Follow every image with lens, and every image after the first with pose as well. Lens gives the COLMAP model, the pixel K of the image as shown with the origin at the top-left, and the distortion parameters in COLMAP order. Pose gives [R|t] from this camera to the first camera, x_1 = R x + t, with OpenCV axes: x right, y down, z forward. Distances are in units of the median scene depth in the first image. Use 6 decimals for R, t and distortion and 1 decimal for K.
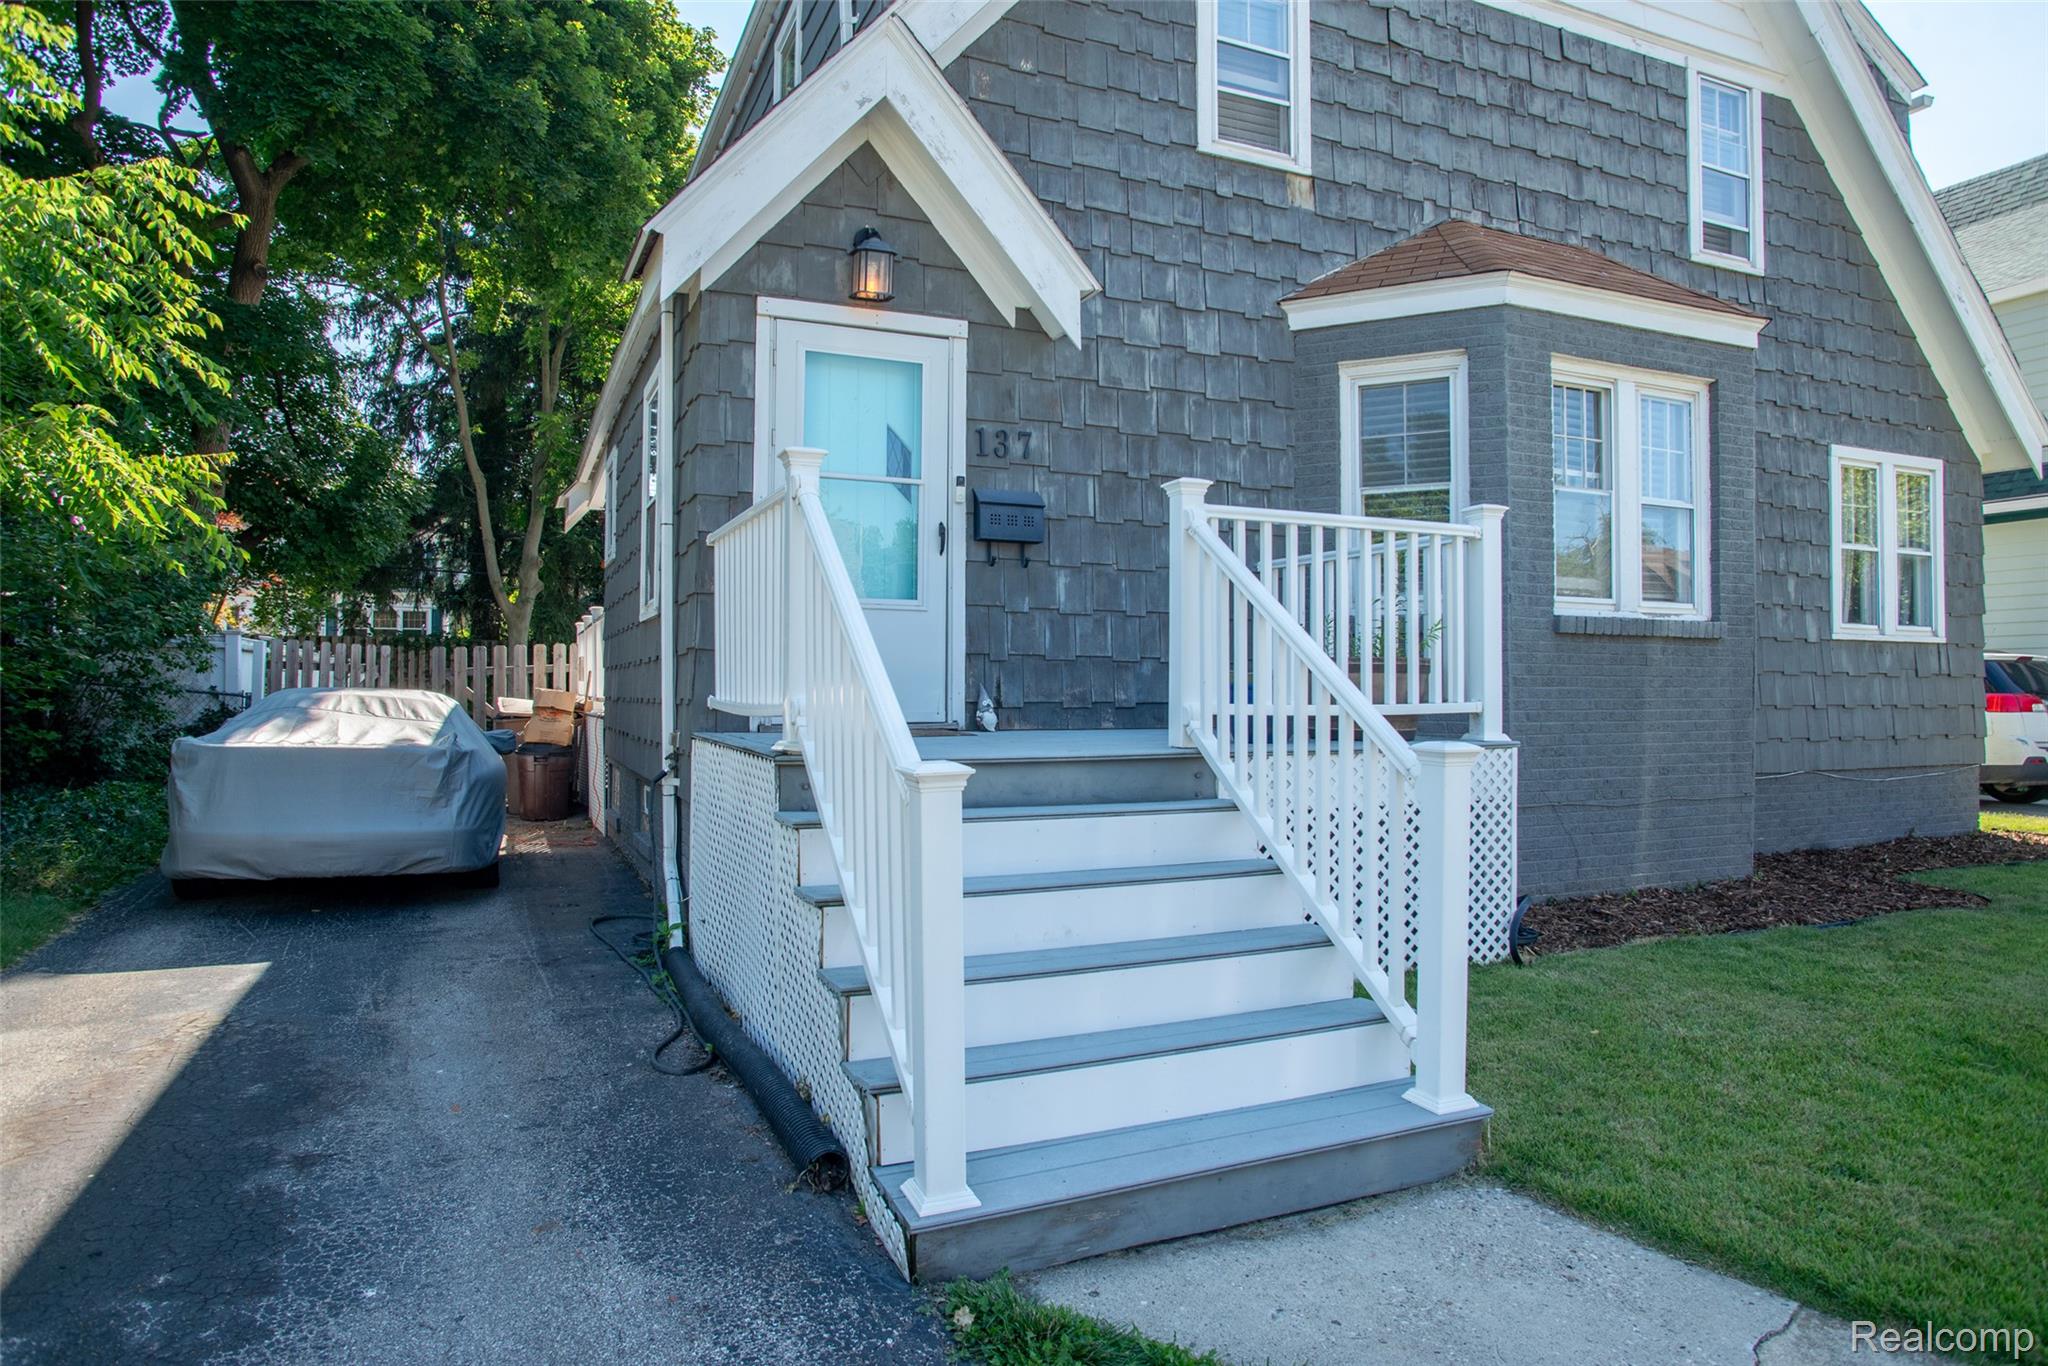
lens RADIAL K [[1090.0, 0, 1024.0], [0, 1090.0, 683.0], [0, 0, 1]] dist [-0.047205, 0.037019]
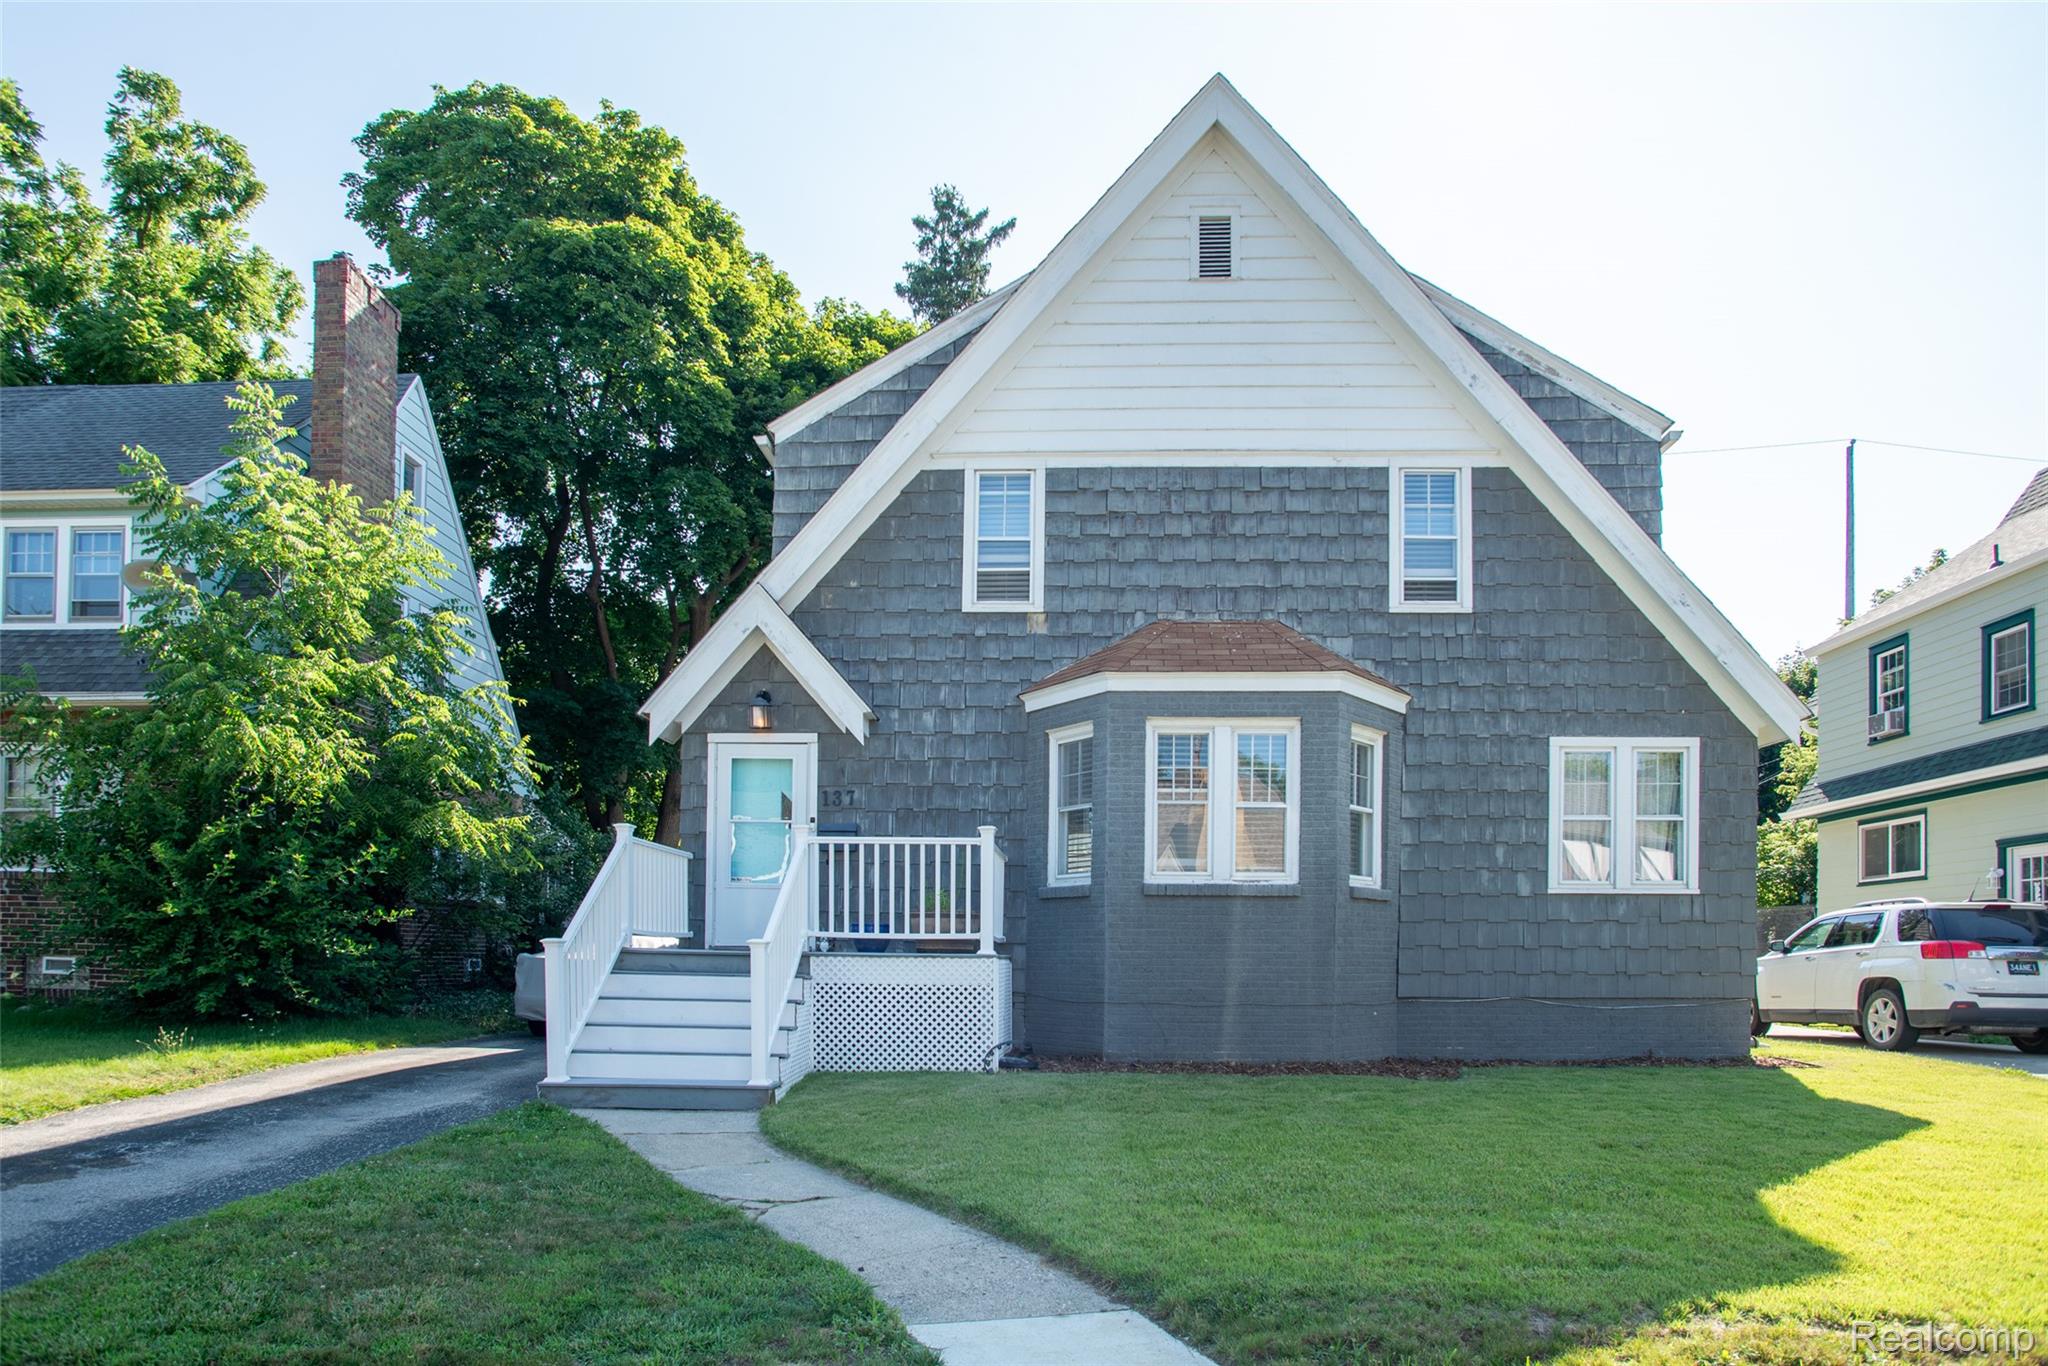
lens RADIAL K [[1172.2, 0, 1025.1], [0, 1172.2, 974.2], [0, 0, 1]] dist [-0.002811, 0.000500]
pose [[0.926945, 0.013465, -0.374955, 0.909702], [-0.001090, 0.999448, 0.033195, 0.011610], [0.375195, -0.030361, 0.926449, -0.652712]]
